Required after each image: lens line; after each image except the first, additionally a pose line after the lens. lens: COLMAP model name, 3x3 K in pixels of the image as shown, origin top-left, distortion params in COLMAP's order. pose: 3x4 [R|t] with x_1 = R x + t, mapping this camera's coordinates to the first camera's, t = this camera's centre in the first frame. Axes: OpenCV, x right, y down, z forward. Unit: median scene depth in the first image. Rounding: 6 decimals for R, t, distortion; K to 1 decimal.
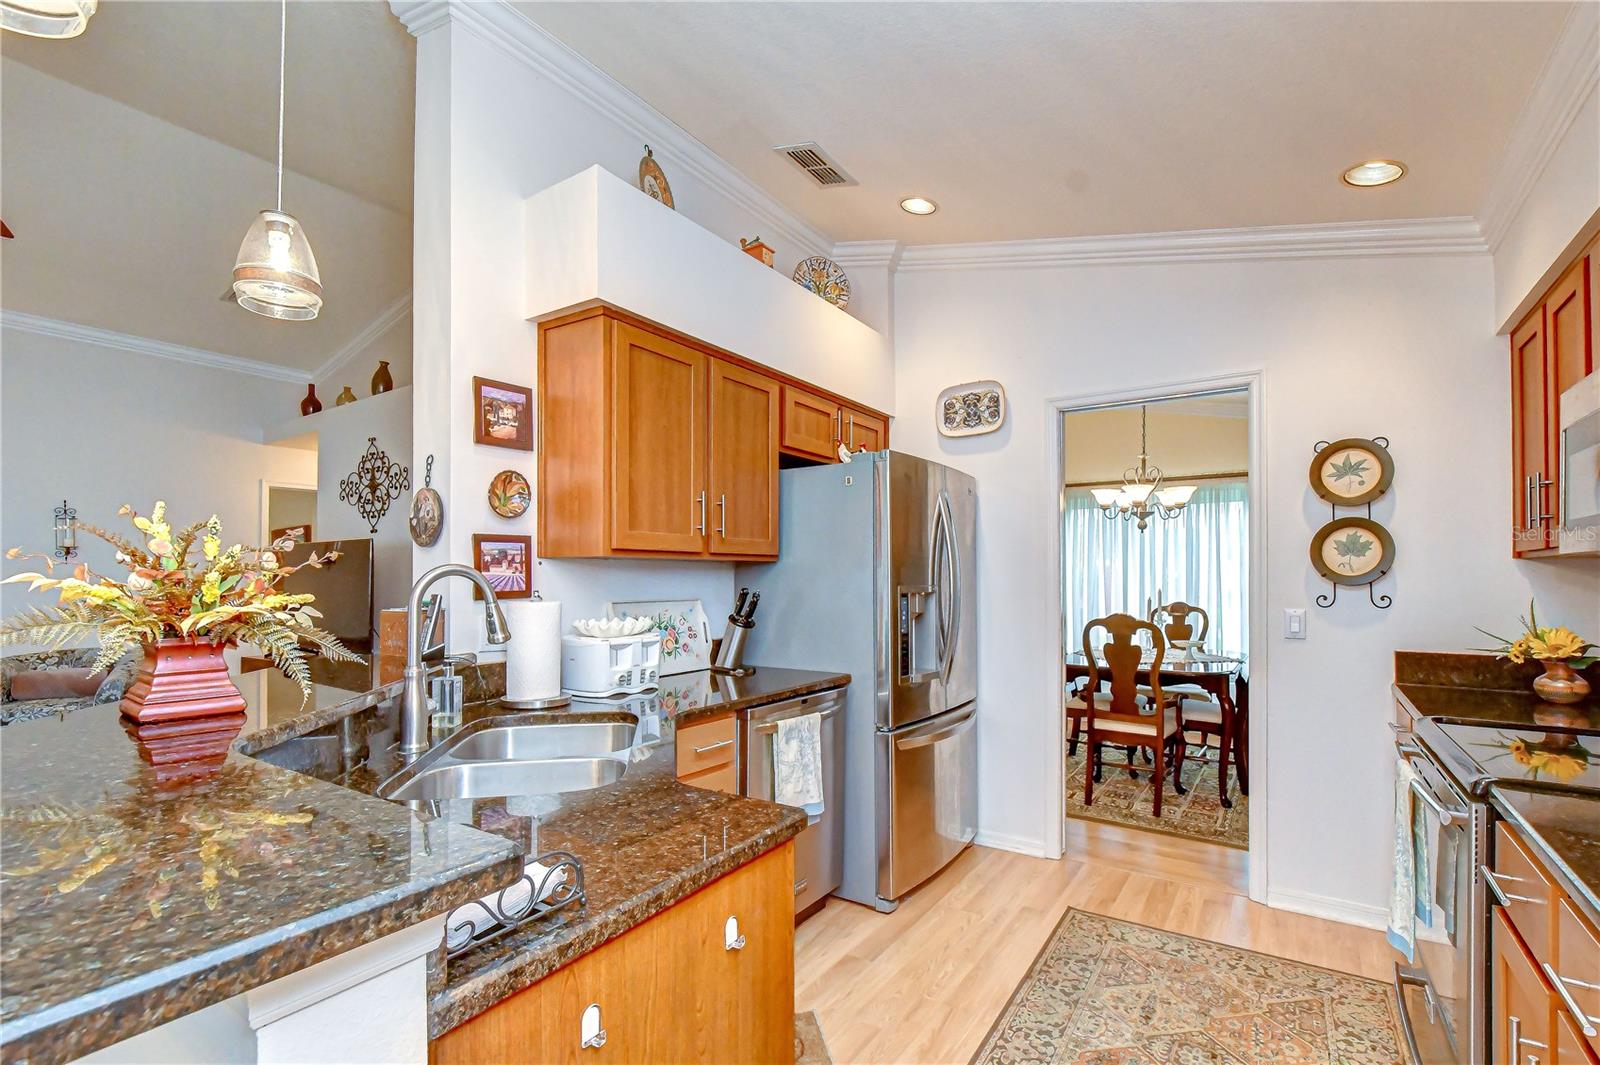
lens RADIAL K [[710.9, 0, 821.5], [0, 710.9, 573.4], [0, 0, 1]] dist [-0.002453, -0.001099]
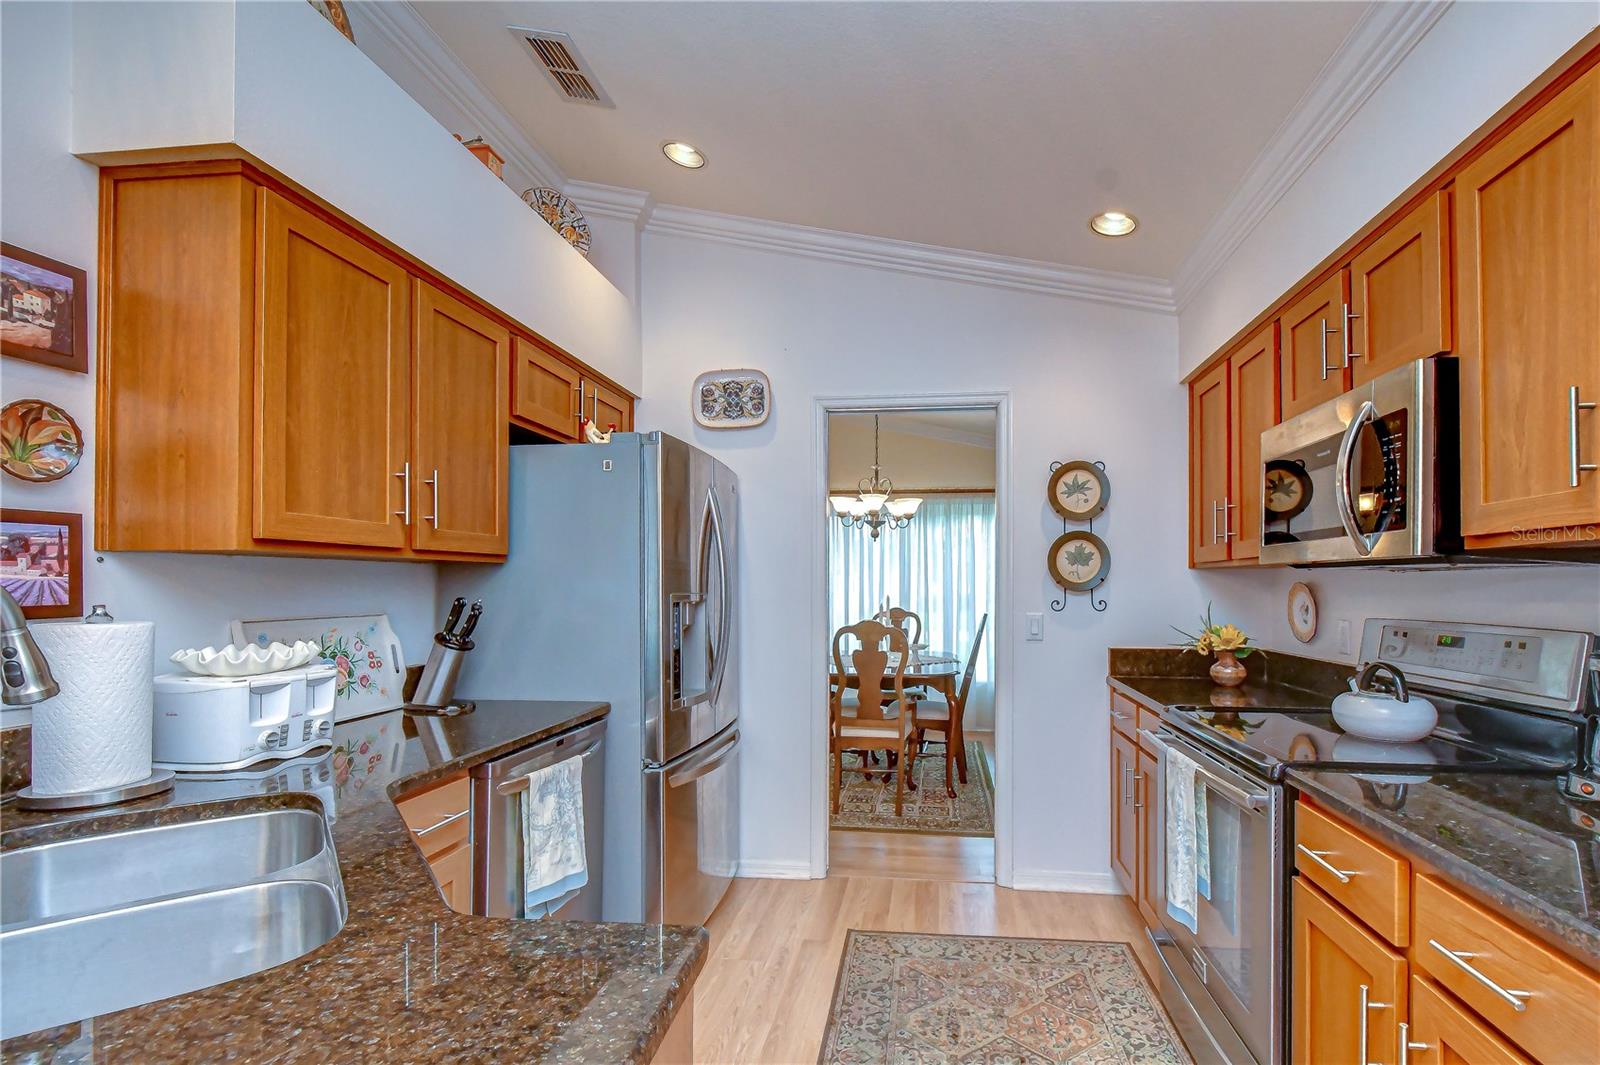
lens RADIAL K [[717.0, 0, 847.8], [0, 717.0, 580.3], [0, 0, 1]] dist [0.003201, -0.005477]
pose [[0.891261, 0.003165, 0.453479, -0.094269], [-0.003119, 0.999995, -0.000848, 0.001638], [-0.453479, -0.000658, 0.891267, 0.149512]]
